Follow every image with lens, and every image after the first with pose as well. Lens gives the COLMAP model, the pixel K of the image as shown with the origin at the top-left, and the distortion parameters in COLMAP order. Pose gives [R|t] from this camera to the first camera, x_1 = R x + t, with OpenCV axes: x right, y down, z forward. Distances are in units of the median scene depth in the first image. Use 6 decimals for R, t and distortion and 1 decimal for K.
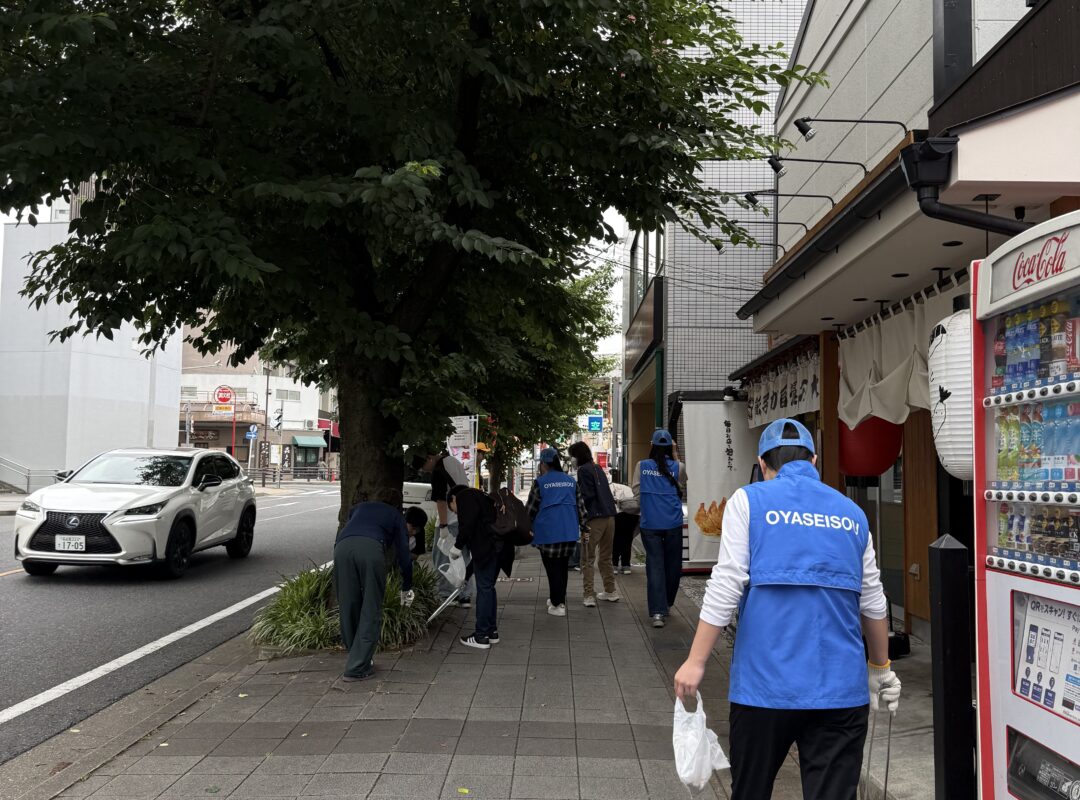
lens RADIAL K [[1039.0, 0, 542.6], [0, 1039.0, 397.9], [0, 0, 1]] dist [0.044885, 0.000000]
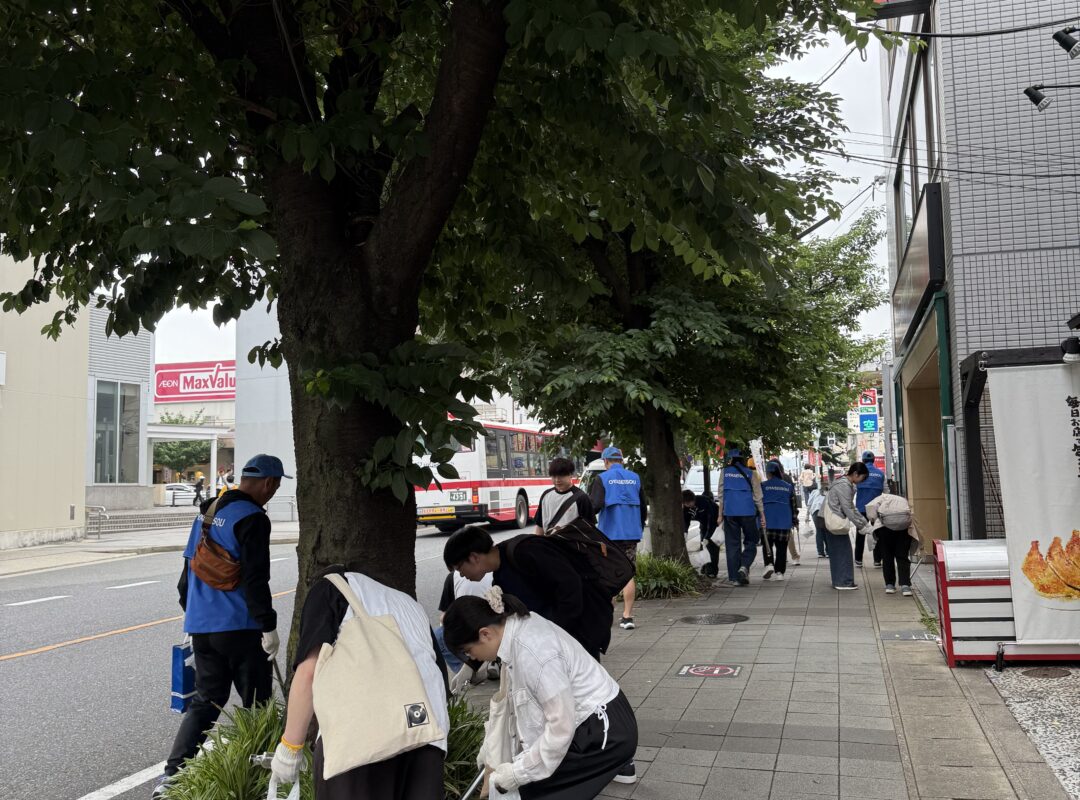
lens RADIAL K [[1039.0, 0, 533.2], [0, 1039.0, 402.5], [0, 0, 1]] dist [0.044885, 0.000000]
pose [[0.962842, -0.054913, -0.264422, 0.035630], [0.053127, 0.998491, -0.013905, 0.014383], [0.264787, -0.000660, 0.964307, 0.295356]]
